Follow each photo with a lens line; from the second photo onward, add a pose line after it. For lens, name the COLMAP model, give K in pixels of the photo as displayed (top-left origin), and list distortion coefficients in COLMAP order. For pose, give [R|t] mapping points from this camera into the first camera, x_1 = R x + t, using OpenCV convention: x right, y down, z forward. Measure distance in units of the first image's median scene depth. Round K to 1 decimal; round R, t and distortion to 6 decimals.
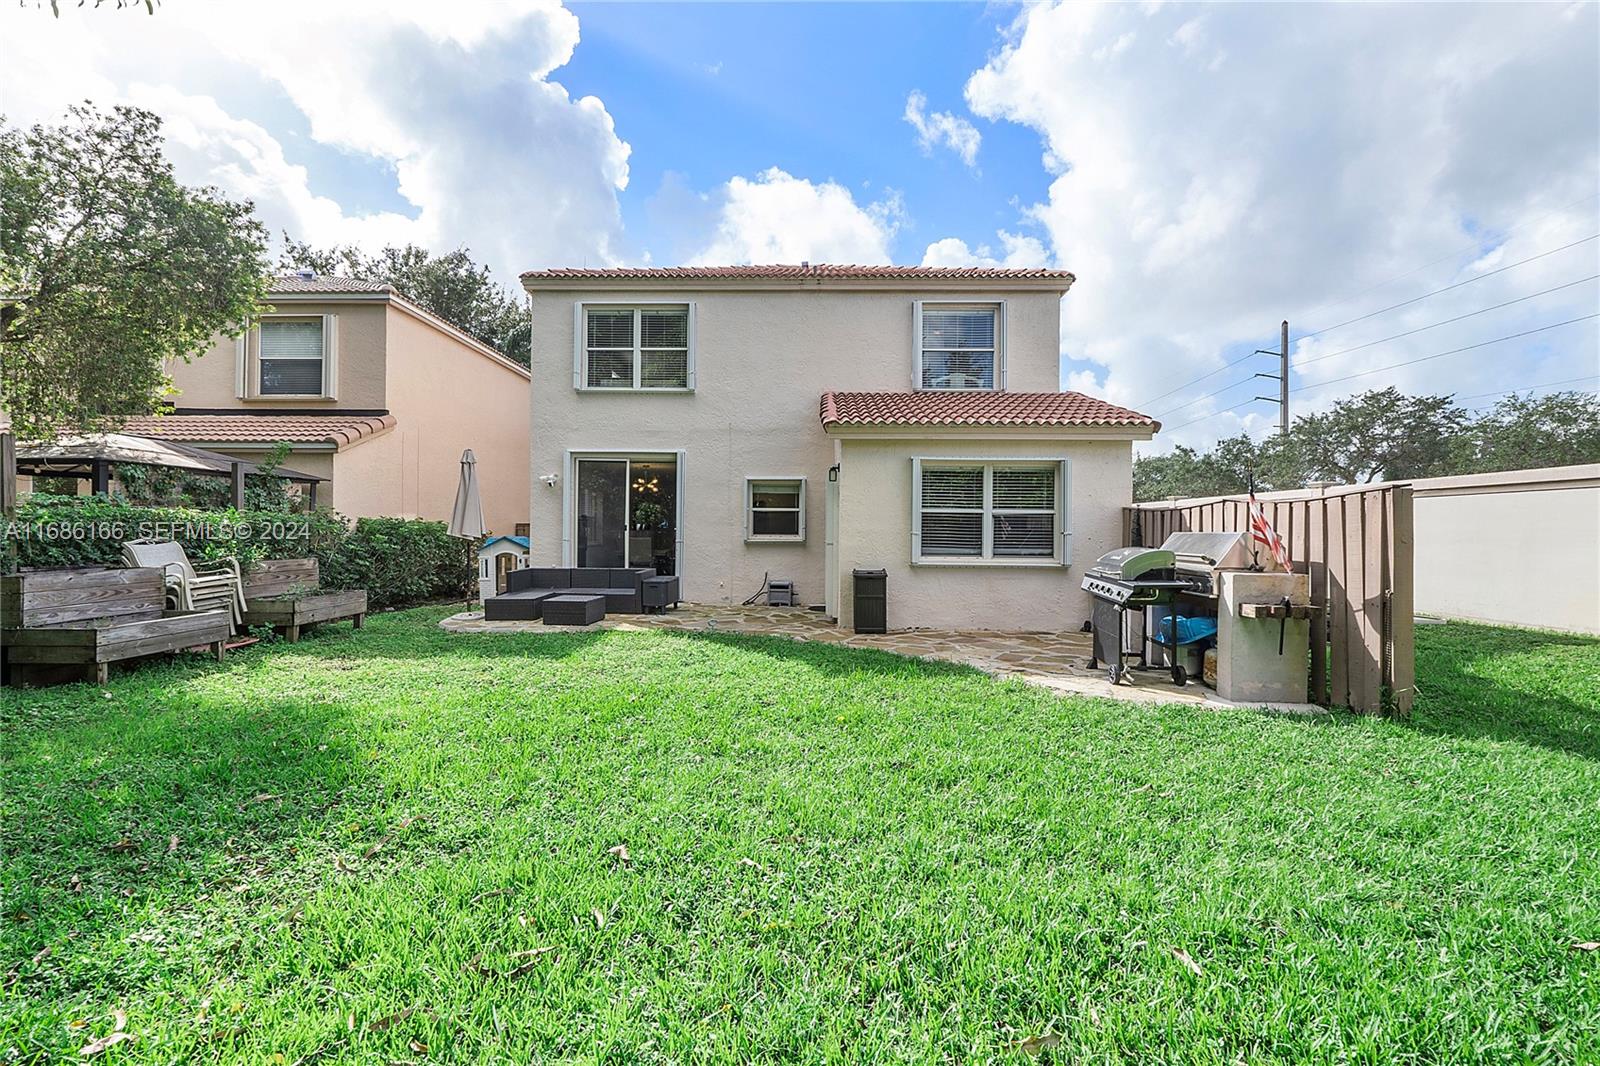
lens RADIAL K [[678.1, 0, 797.4], [0, 678.1, 525.2], [0, 0, 1]] dist [-0.008116, -0.000650]
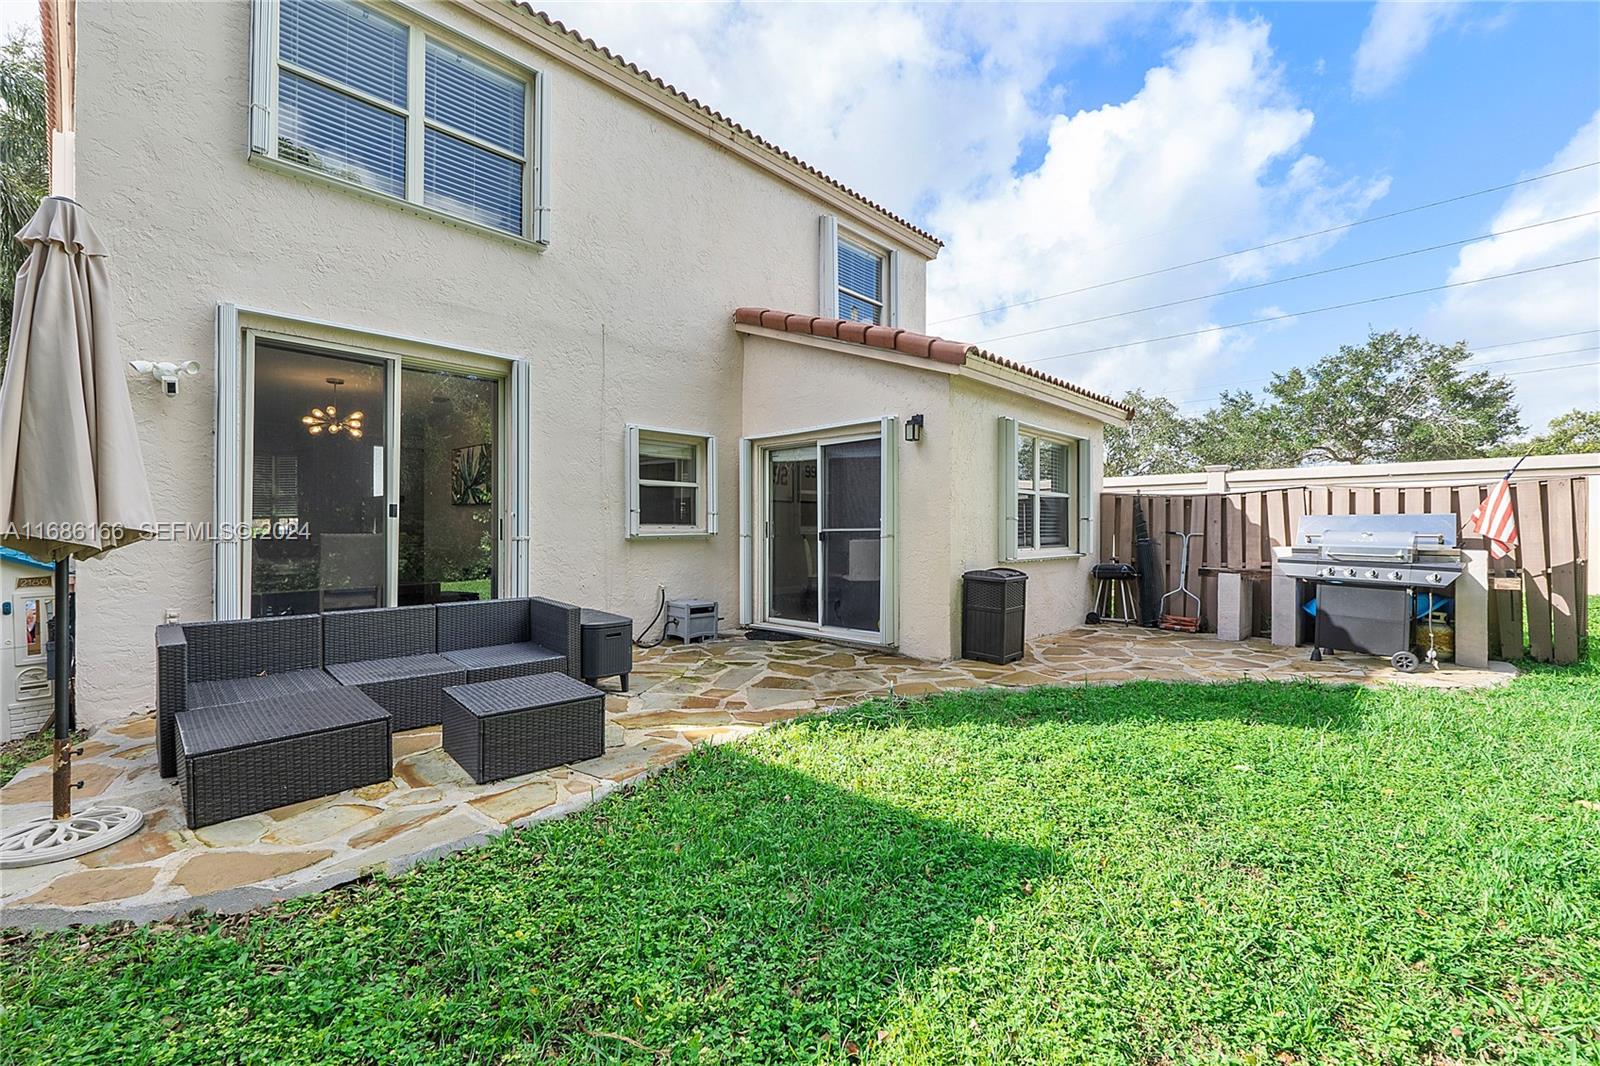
lens RADIAL K [[678.1, 0, 802.2], [0, 678.1, 534.2], [0, 0, 1]] dist [-0.008116, -0.000650]
pose [[0.666078, -0.012659, 0.745775, -0.411697], [-0.000183, 0.999853, 0.017135, 0.012231], [-0.745882, -0.011550, 0.665978, 0.513049]]
